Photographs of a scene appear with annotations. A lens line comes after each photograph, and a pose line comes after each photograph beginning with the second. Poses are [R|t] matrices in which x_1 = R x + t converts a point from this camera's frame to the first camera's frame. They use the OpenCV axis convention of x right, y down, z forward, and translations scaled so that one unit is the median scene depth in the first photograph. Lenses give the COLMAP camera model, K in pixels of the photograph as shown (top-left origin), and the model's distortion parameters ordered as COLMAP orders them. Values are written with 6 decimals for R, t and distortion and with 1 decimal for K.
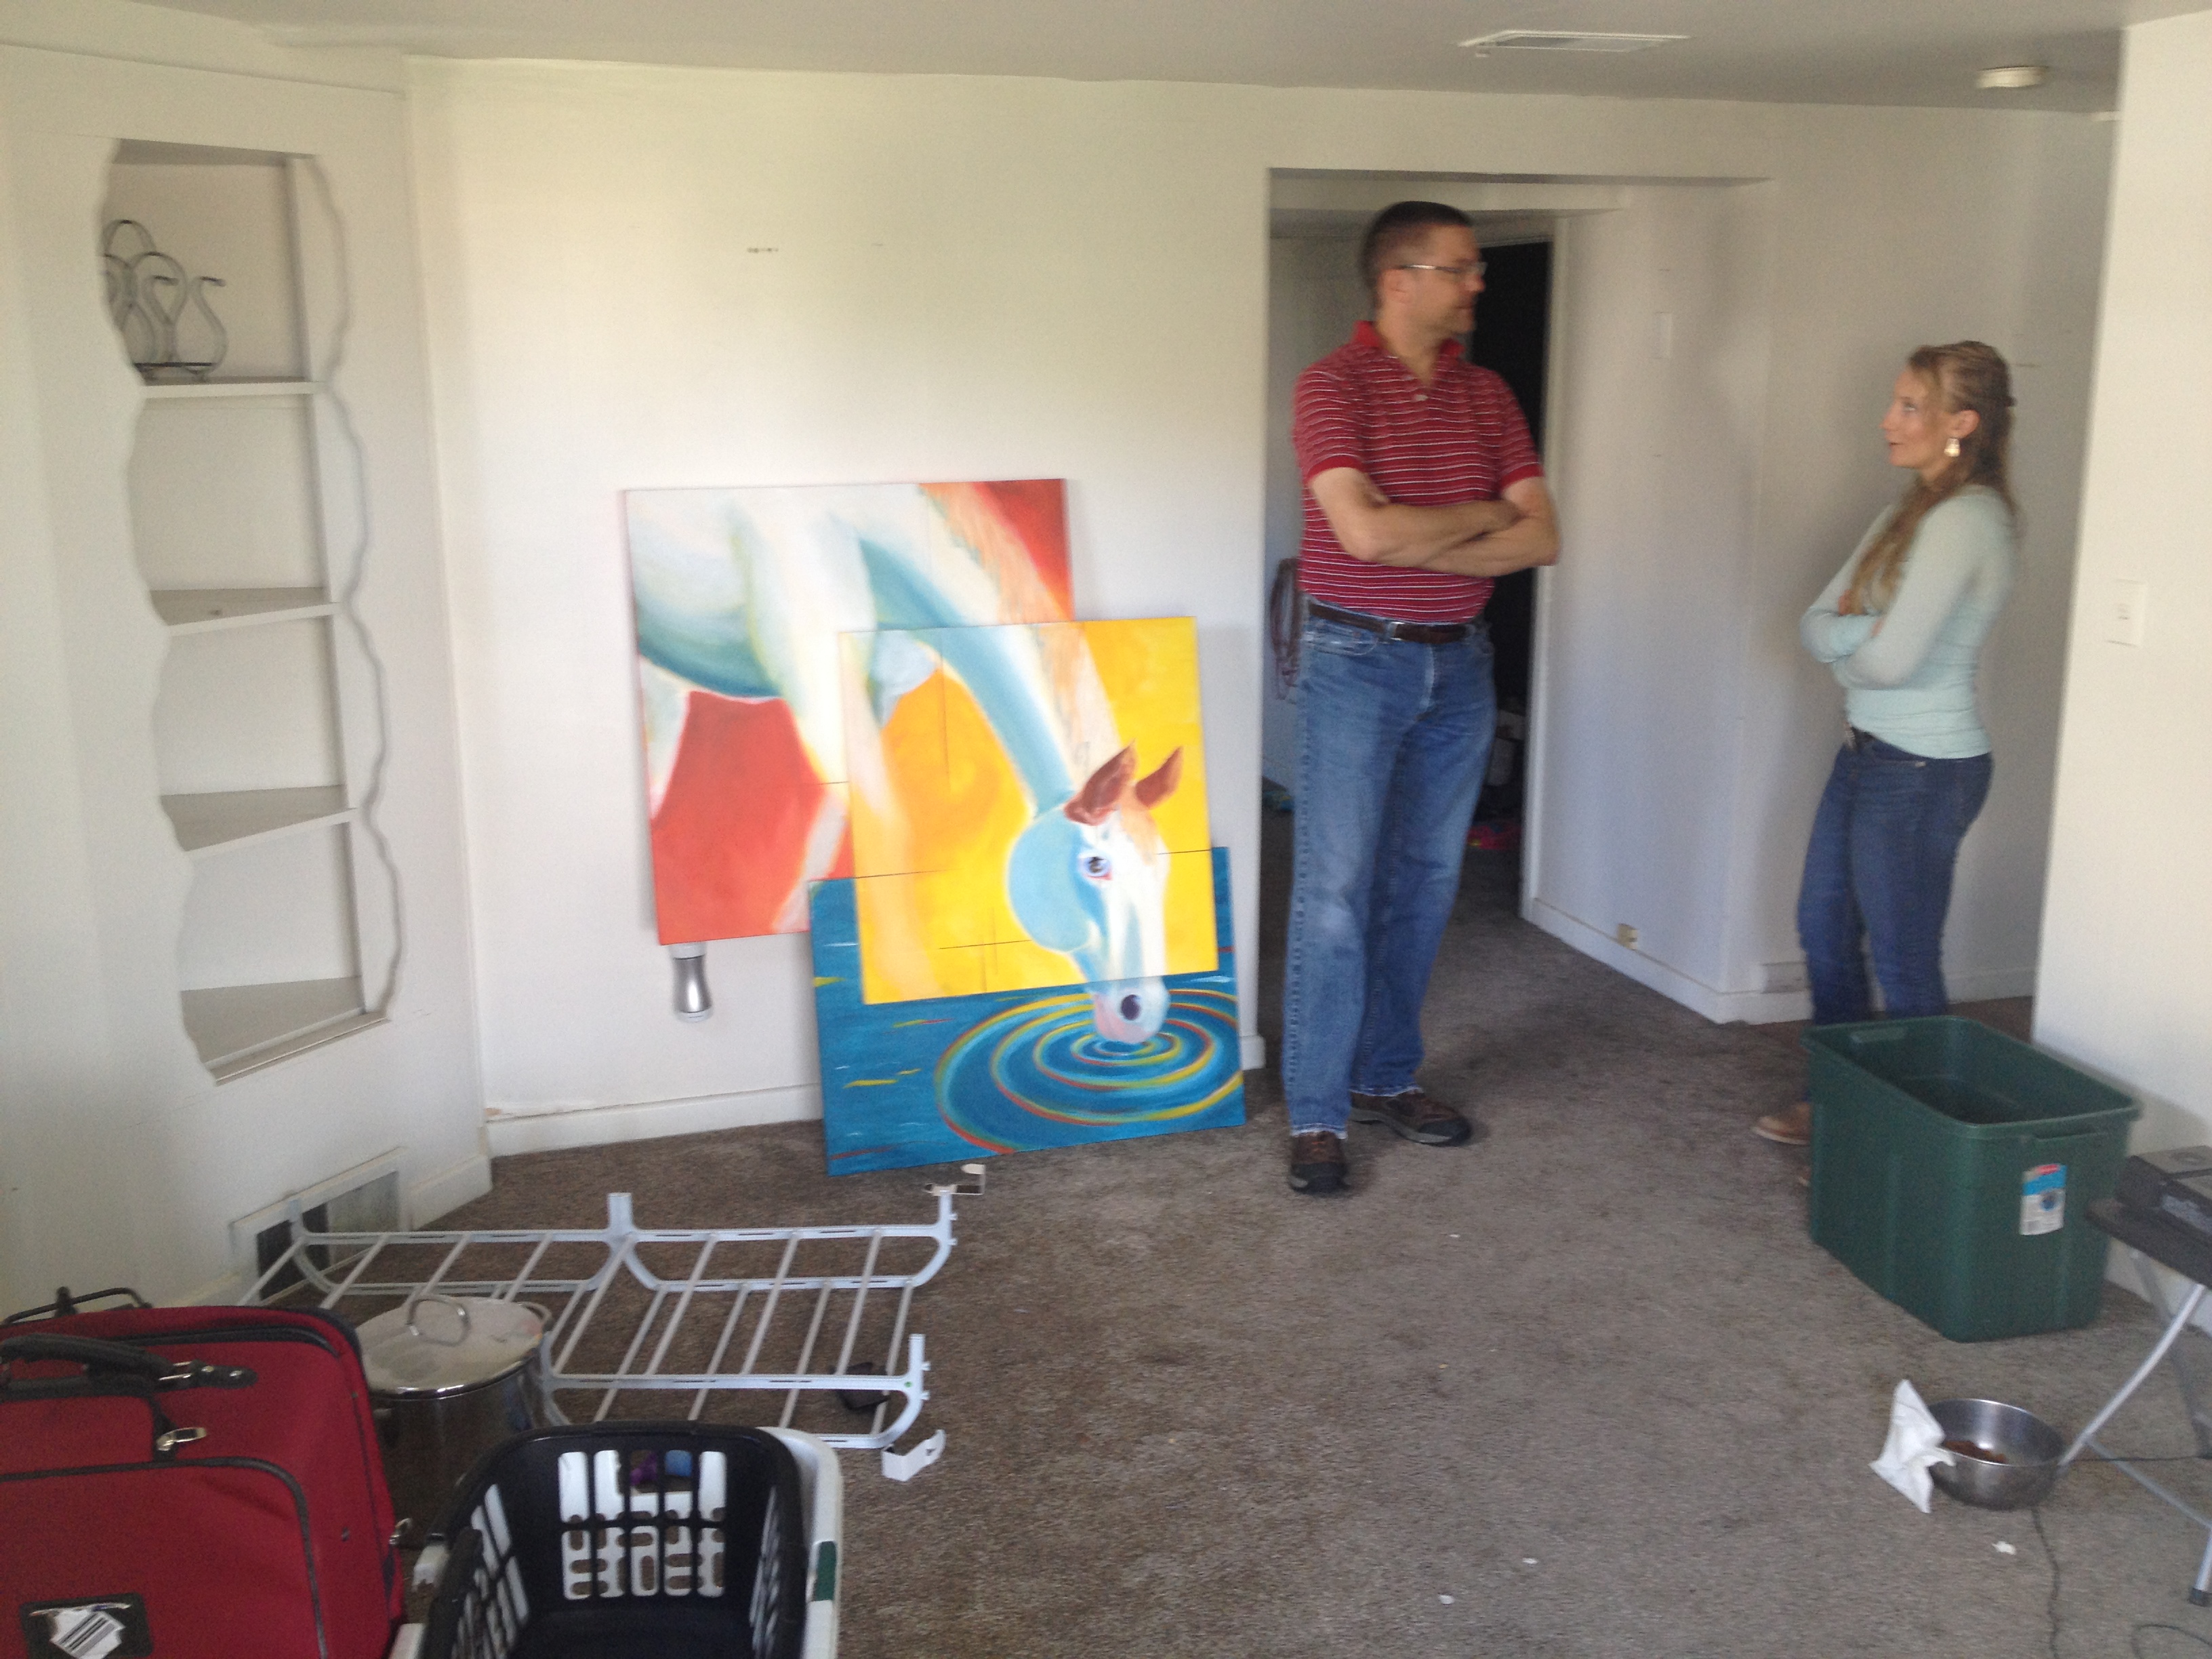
lens RADIAL K [[2129.5, 0, 1106.0], [0, 2129.5, 829.5], [0, 0, 1]] dist [0.129079, -0.252781]
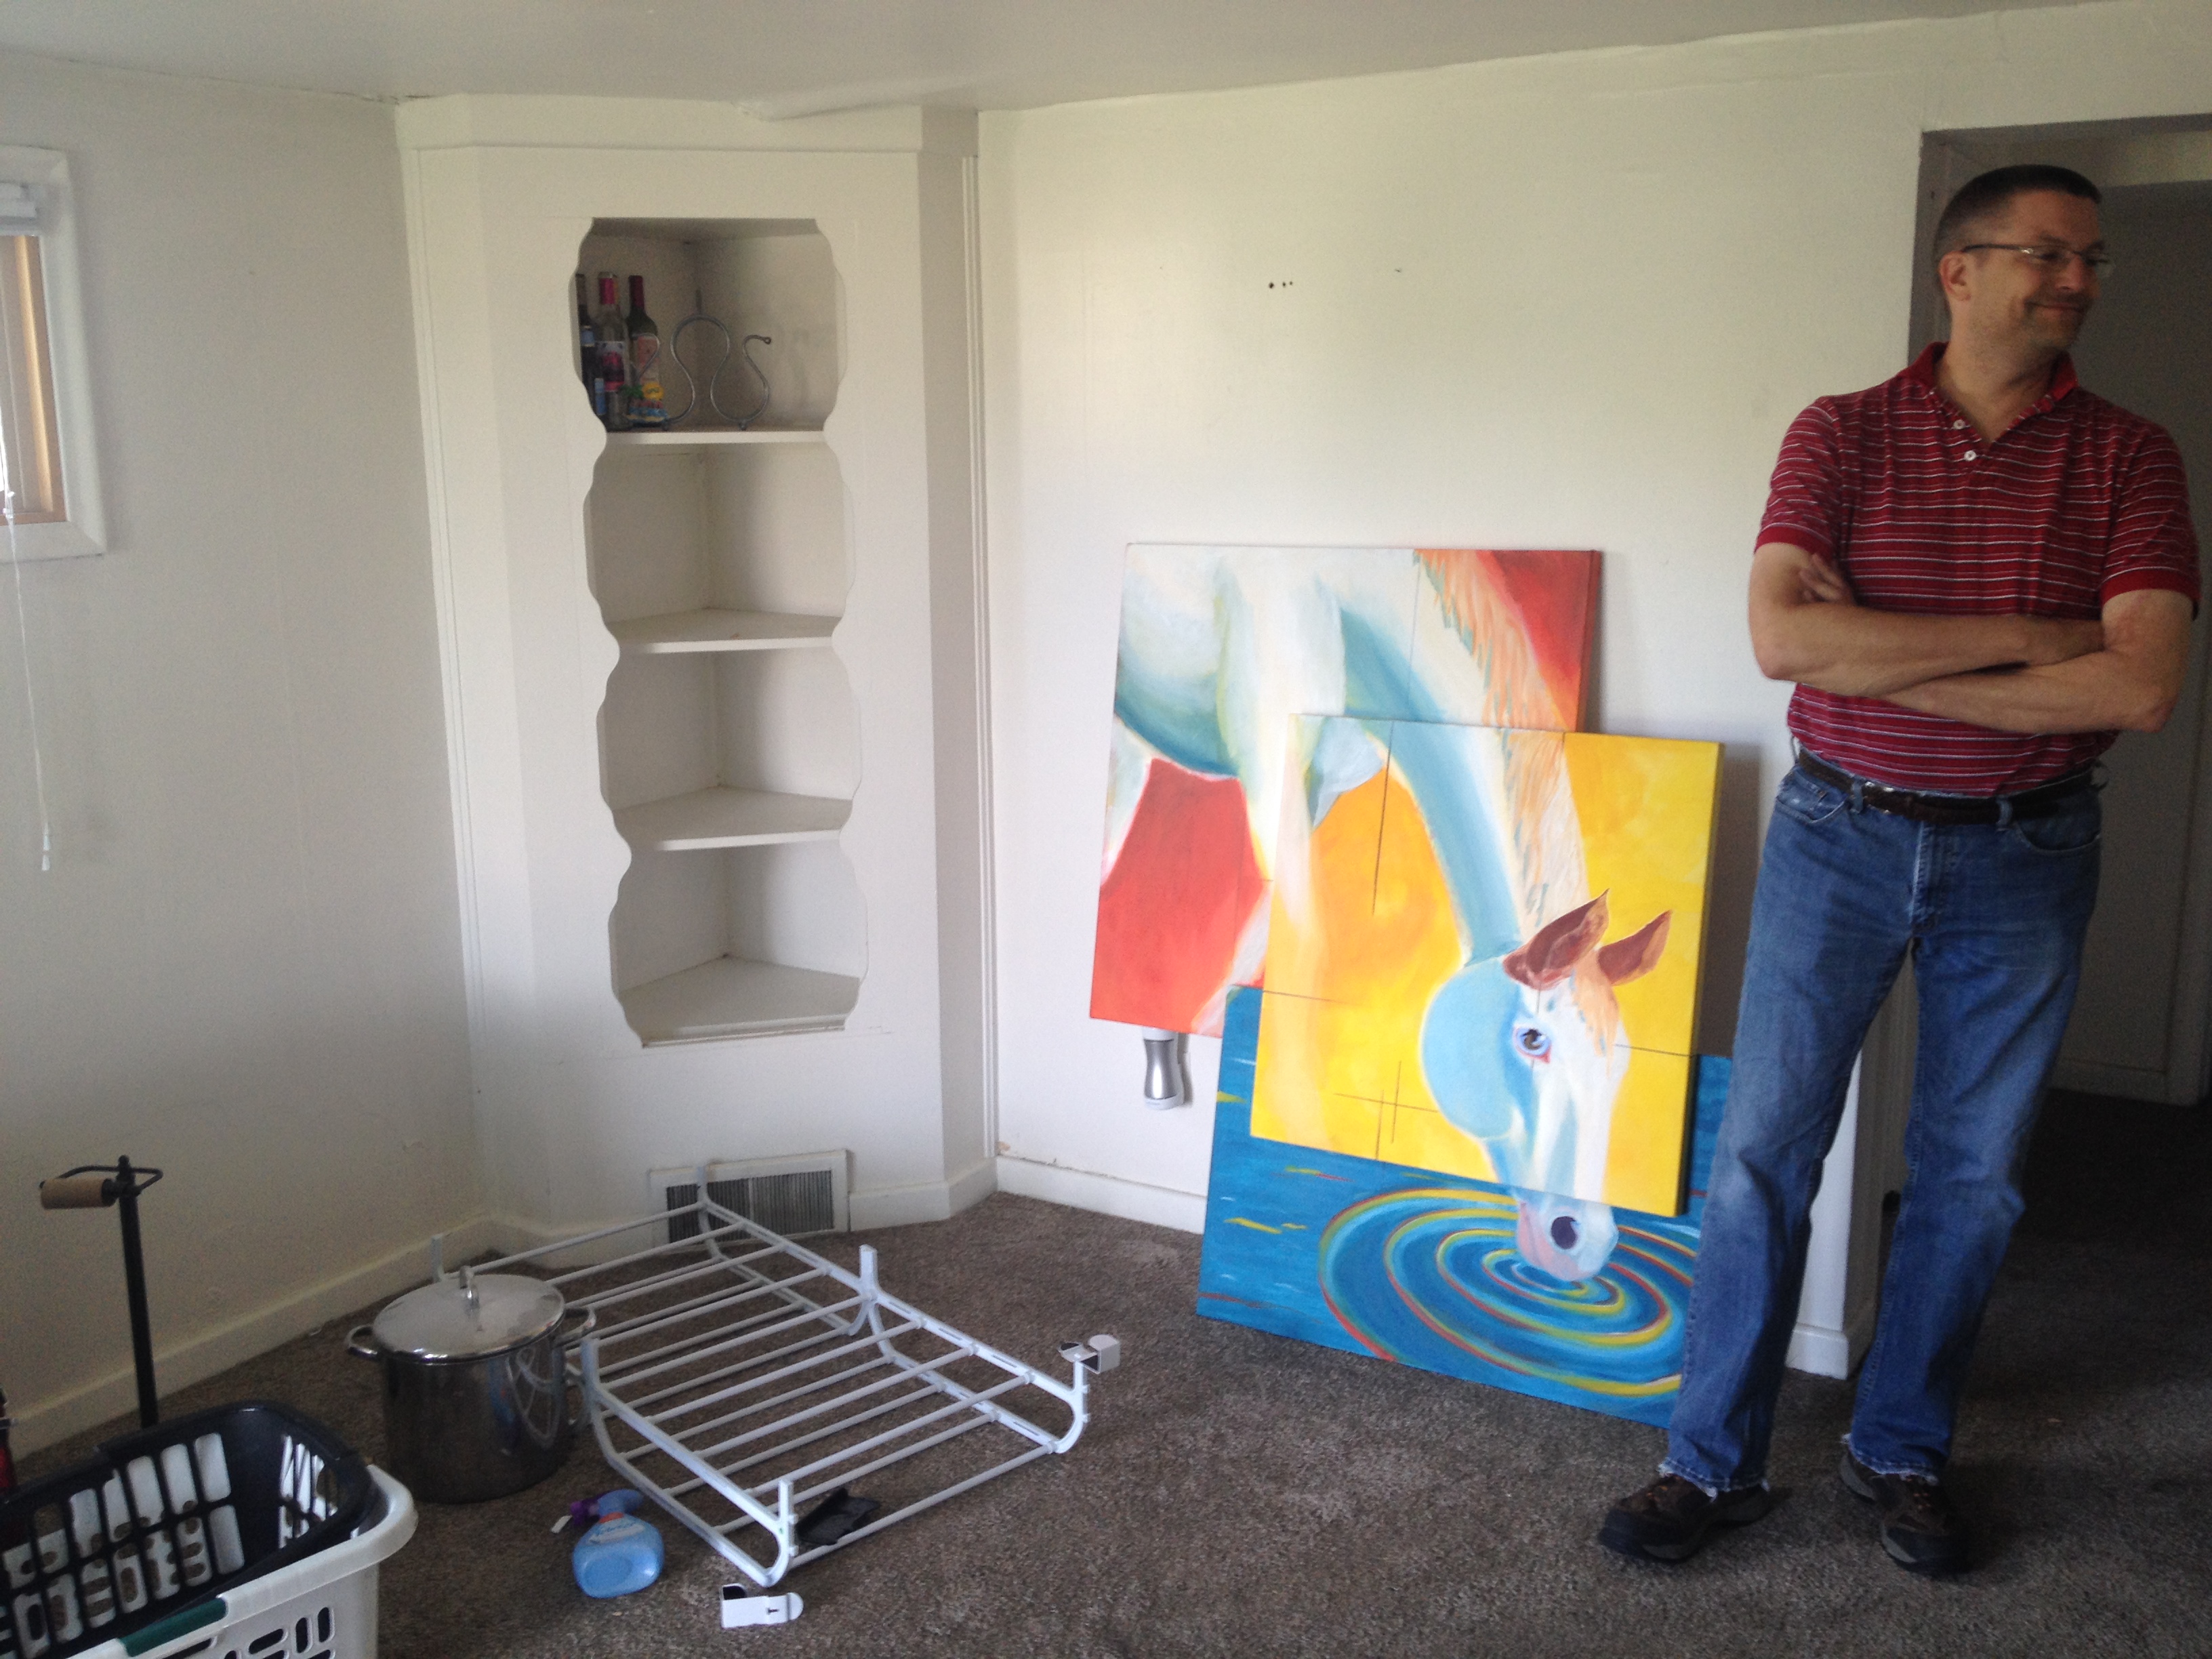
lens RADIAL K [[2129.5, 0, 1106.0], [0, 2129.5, 829.5], [0, 0, 1]] dist [0.129079, -0.252781]
pose [[0.653386, 0.145891, -0.742834, 0.473363], [-0.159598, 0.985747, 0.053217, -0.077694], [0.740010, 0.083784, 0.667357, 0.353090]]
